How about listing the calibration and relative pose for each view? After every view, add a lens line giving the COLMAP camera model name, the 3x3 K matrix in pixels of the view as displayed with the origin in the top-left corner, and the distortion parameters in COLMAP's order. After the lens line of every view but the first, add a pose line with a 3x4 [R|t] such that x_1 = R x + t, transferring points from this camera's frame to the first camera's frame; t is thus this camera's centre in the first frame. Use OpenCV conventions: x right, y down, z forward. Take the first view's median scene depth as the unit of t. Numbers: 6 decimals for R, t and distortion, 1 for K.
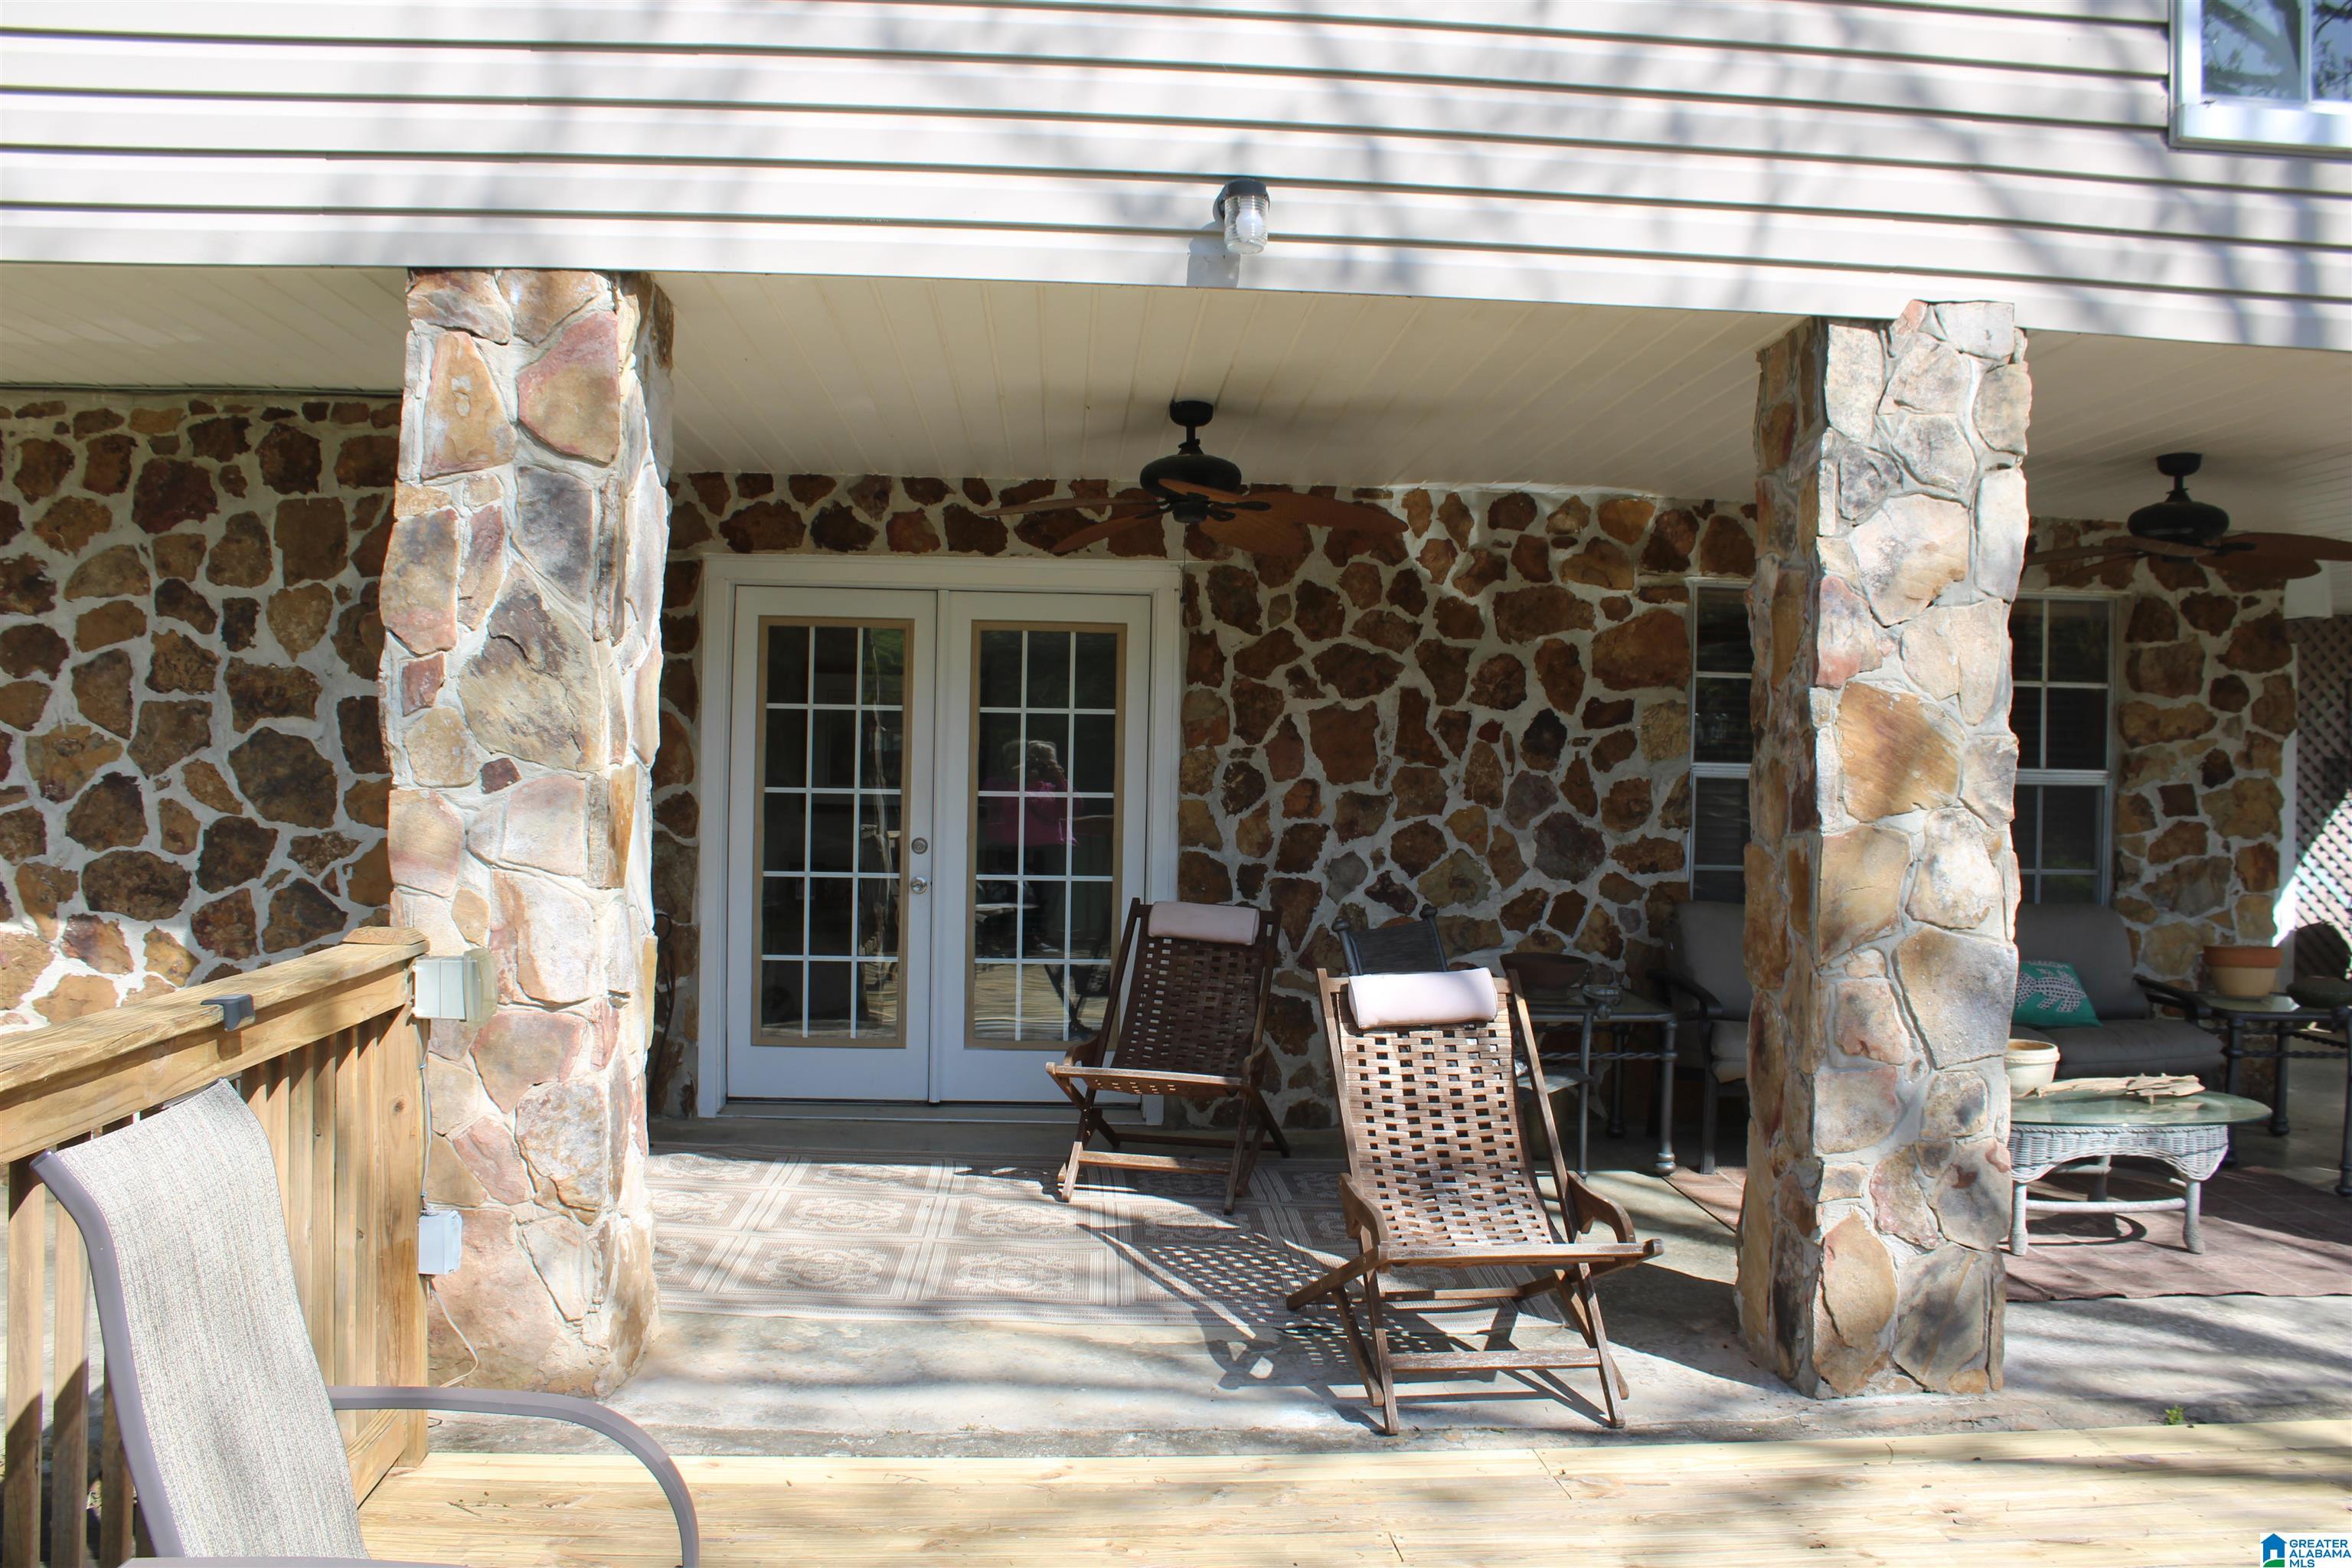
lens RADIAL K [[1963.7, 0, 1176.0], [0, 1963.7, 784.0], [0, 0, 1]] dist [-0.166469, 0.141210]
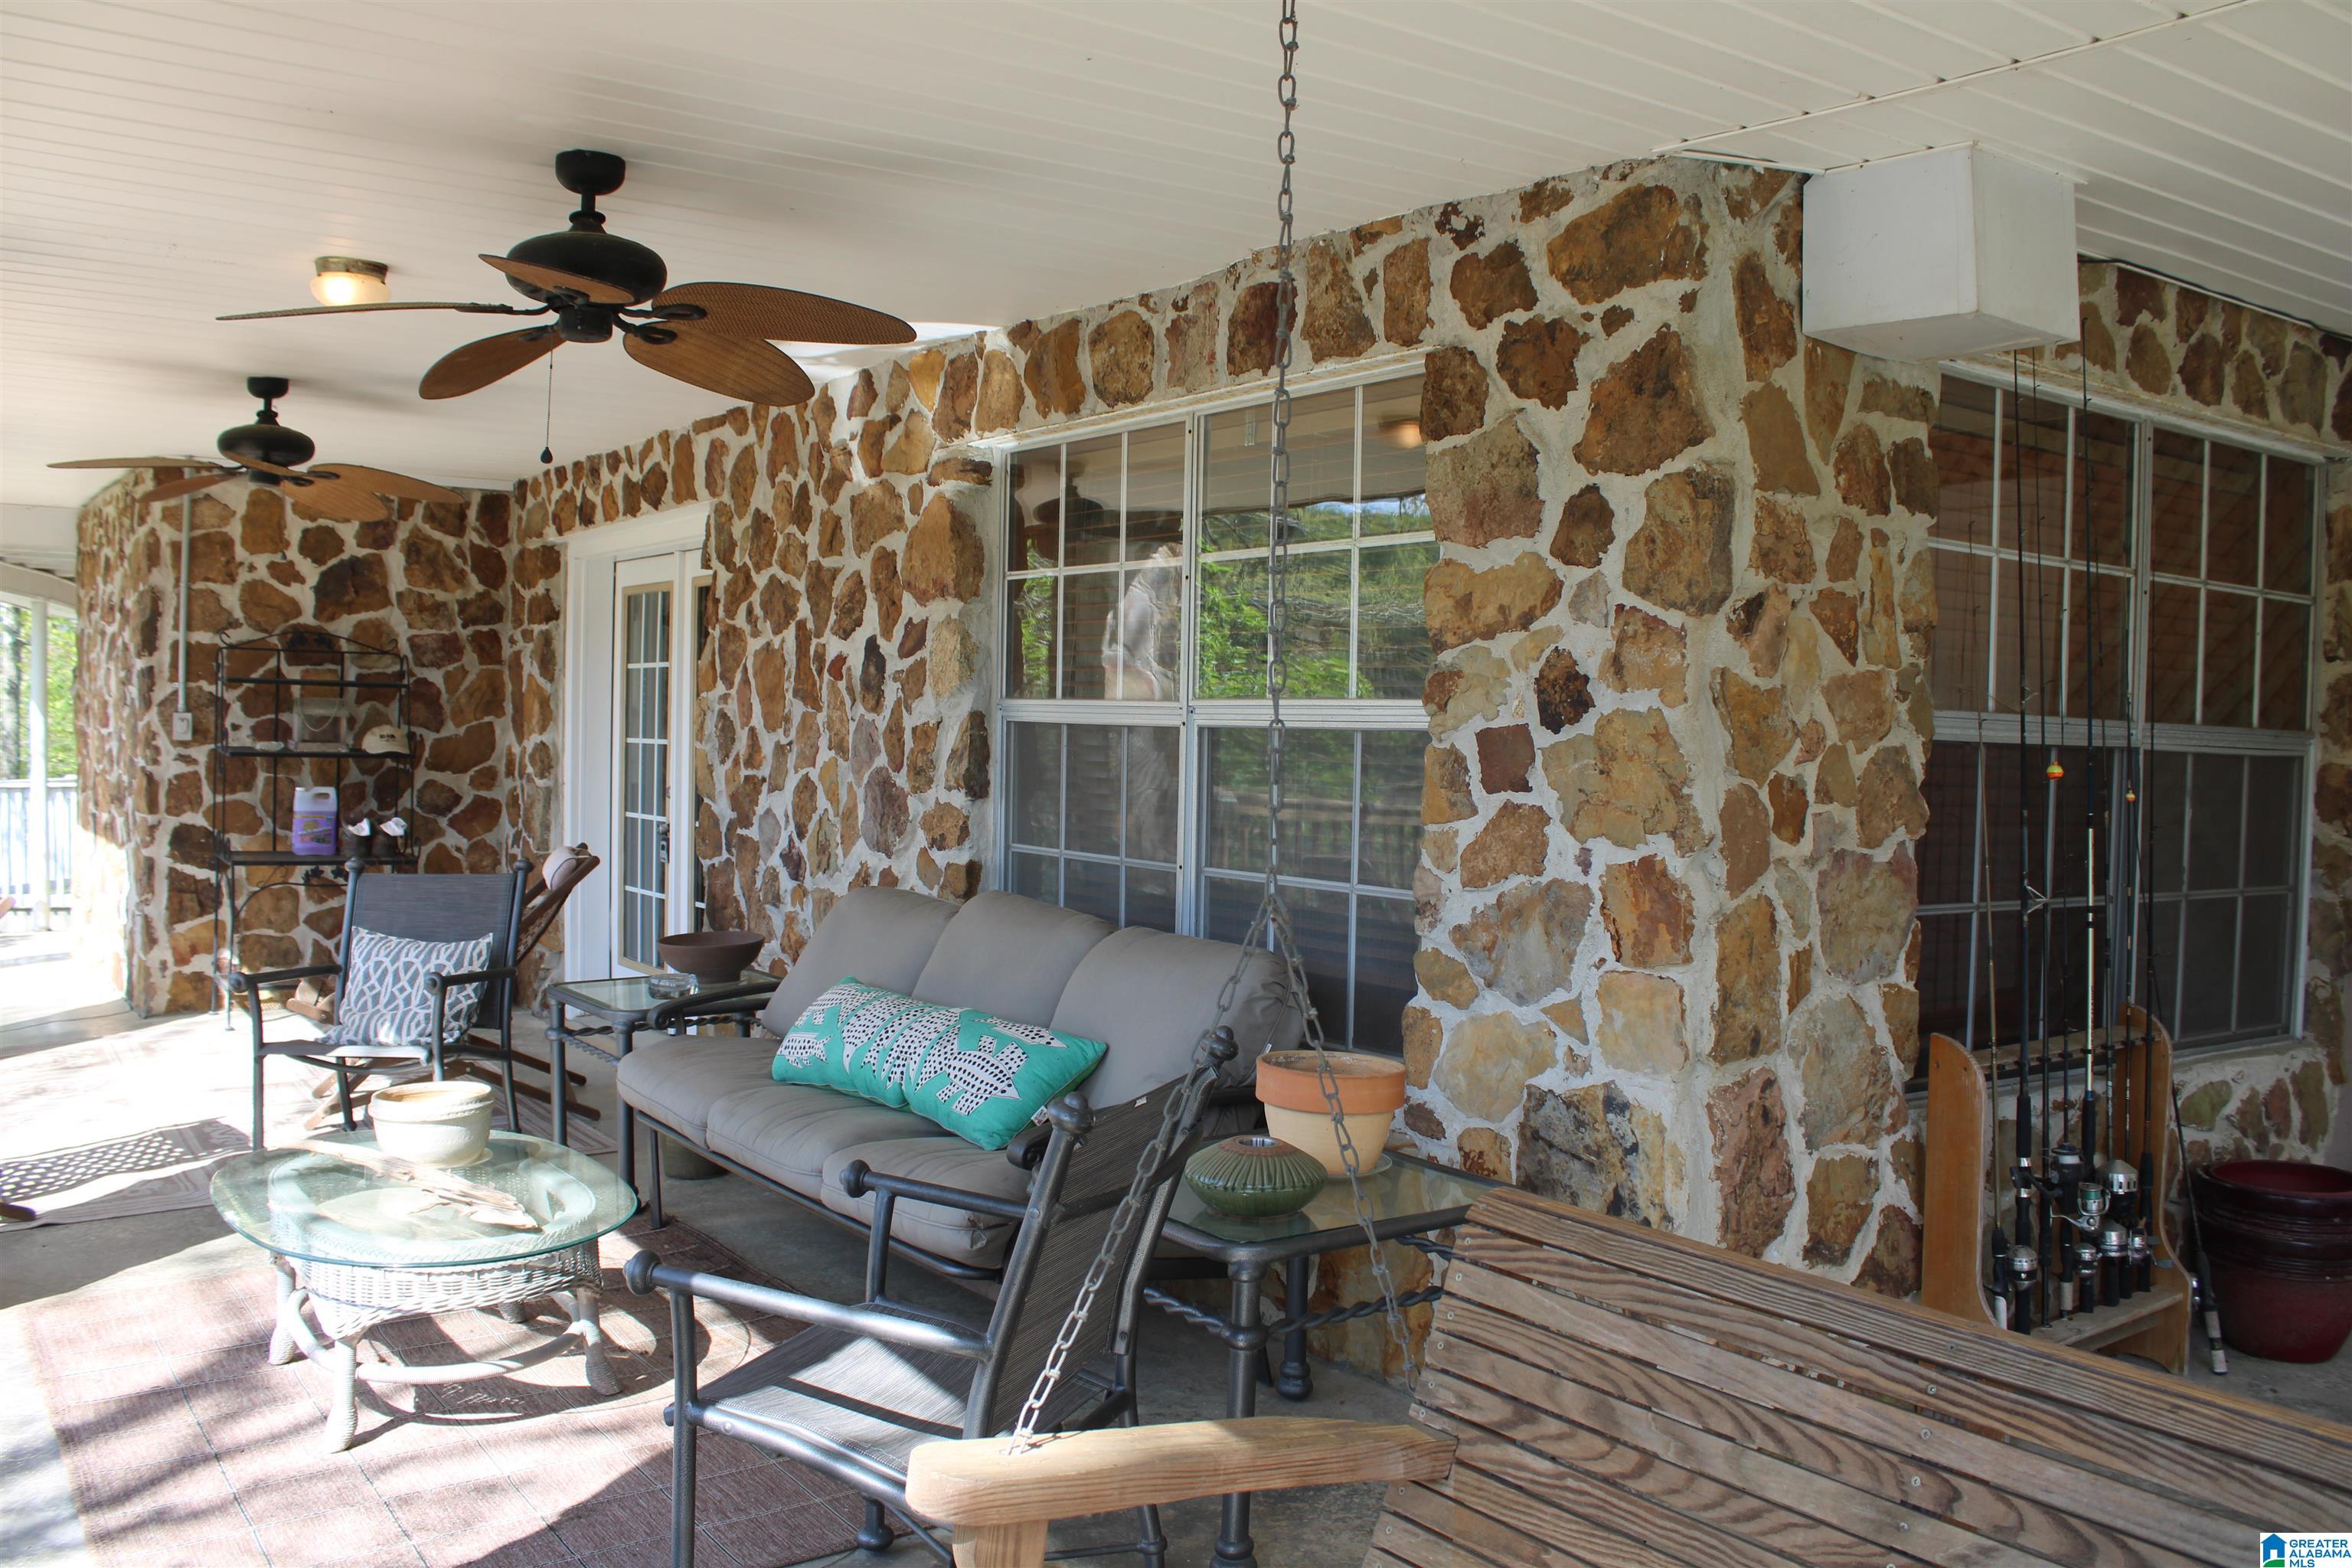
lens RADIAL K [[1963.7, 0, 1176.0], [0, 1963.7, 784.0], [0, 0, 1]] dist [-0.166469, 0.141210]
pose [[0.528416, 0.017857, -0.848798, 0.908462], [-0.010532, 0.999840, 0.014478, 0.008661], [0.848920, 0.001289, 0.528520, 0.668522]]
